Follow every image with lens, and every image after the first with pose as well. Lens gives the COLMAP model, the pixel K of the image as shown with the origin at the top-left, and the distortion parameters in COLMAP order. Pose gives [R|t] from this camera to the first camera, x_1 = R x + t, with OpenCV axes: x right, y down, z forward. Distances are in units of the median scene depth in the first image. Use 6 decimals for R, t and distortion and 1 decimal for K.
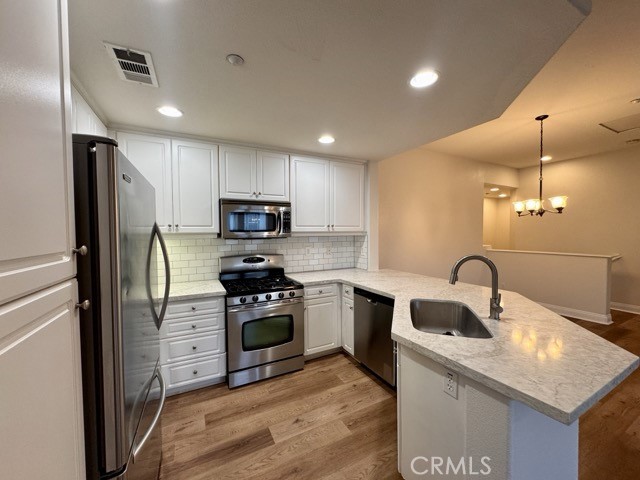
lens RADIAL K [[255.8, 0, 320.2], [0, 255.8, 240.6], [0, 0, 1]] dist [-0.003414, 0.000438]
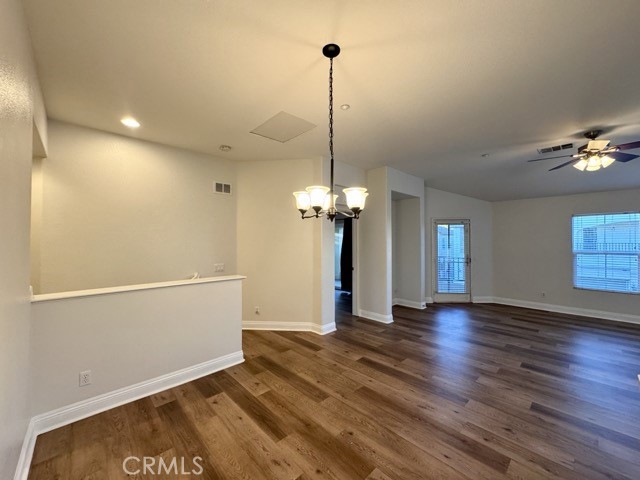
lens RADIAL K [[255.8, 0, 318.6], [0, 255.8, 240.2], [0, 0, 1]] dist [-0.003414, 0.000438]
pose [[-0.275962, 0.017645, 0.961006, 0.364158], [0.039870, 0.999181, -0.006897, -0.056367], [-0.960341, 0.036412, -0.276440, 1.327950]]
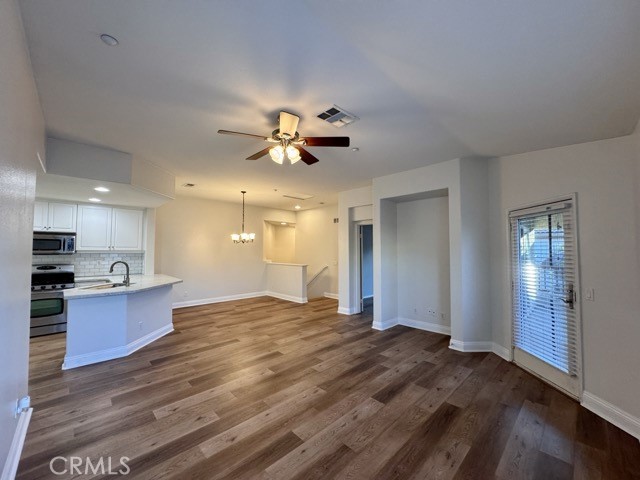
lens RADIAL K [[255.8, 0, 319.8], [0, 255.8, 240.7], [0, 0, 1]] dist [-0.003414, 0.000438]
pose [[0.958956, 0.020834, 0.282789, 0.975646], [-0.000955, 0.997529, -0.070255, 0.017204], [-0.283554, 0.067101, 0.956606, -1.079546]]
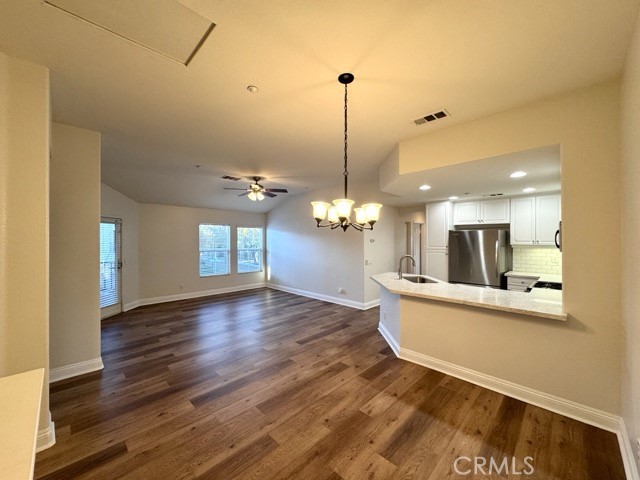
lens RADIAL K [[255.8, 0, 319.1], [0, 255.8, 240.0], [0, 0, 1]] dist [-0.003414, 0.000438]
pose [[-0.951095, 0.011685, -0.308679, 1.256927], [-0.000319, 0.999247, 0.038809, -0.111524], [0.308900, 0.037010, -0.950374, 1.774974]]
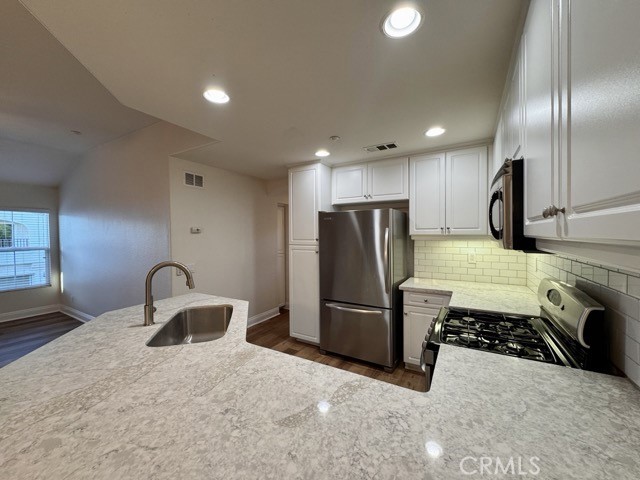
lens RADIAL K [[255.8, 0, 318.8], [0, 255.8, 240.2], [0, 0, 1]] dist [-0.003414, 0.000438]
pose [[-0.846957, 0.030036, -0.530812, 0.352612], [-0.001048, 0.998307, 0.058161, -0.051541], [0.531660, 0.049816, -0.845491, 1.214334]]
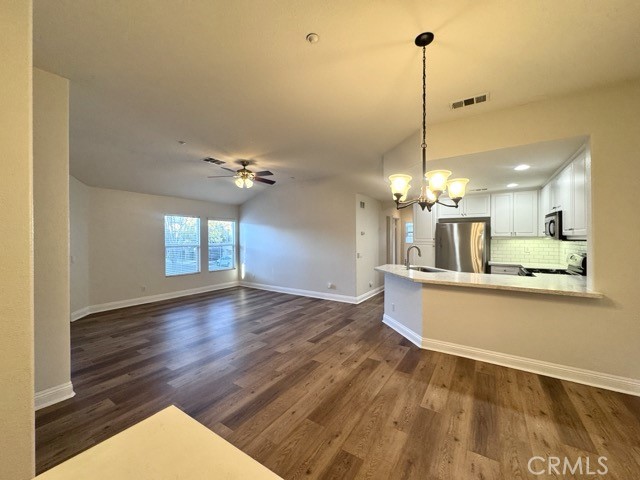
lens RADIAL K [[255.8, 0, 319.0], [0, 255.8, 239.8], [0, 0, 1]] dist [-0.003414, 0.000438]
pose [[-0.872264, 0.014930, -0.488807, 1.510505], [-0.005720, 0.999154, 0.040725, -0.057583], [0.489001, 0.038319, -0.871441, 1.551003]]
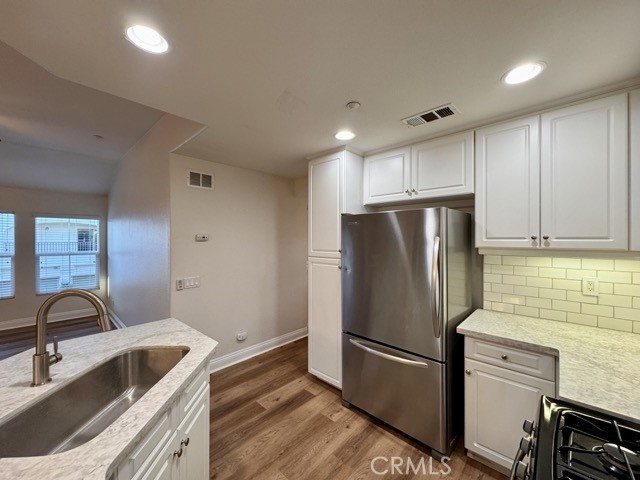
lens RADIAL K [[255.8, 0, 319.2], [0, 255.8, 239.8], [0, 0, 1]] dist [-0.003414, 0.000438]
pose [[-0.941880, 0.013158, -0.335692, 0.112784], [0.000190, 0.999253, 0.038635, -0.058692], [0.335950, 0.036326, -0.941179, 1.033896]]
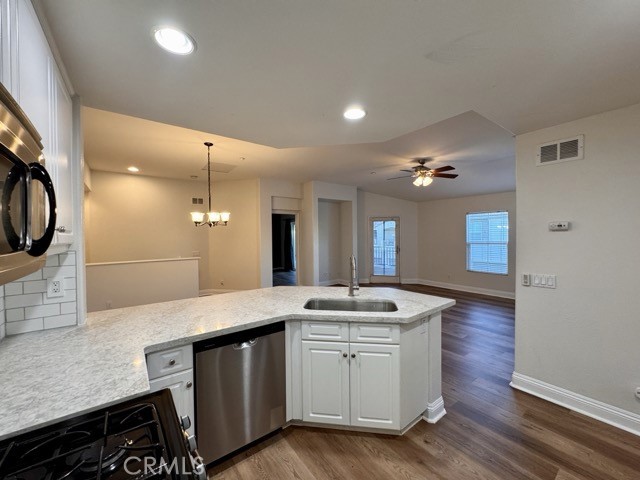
lens RADIAL K [[255.8, 0, 319.5], [0, 255.8, 240.3], [0, 0, 1]] dist [-0.003414, 0.000438]
pose [[-0.161802, -0.007965, 0.986791, -0.433526], [0.047849, 0.998728, 0.015907, -0.032924], [-0.985663, 0.049791, -0.161215, 0.778803]]
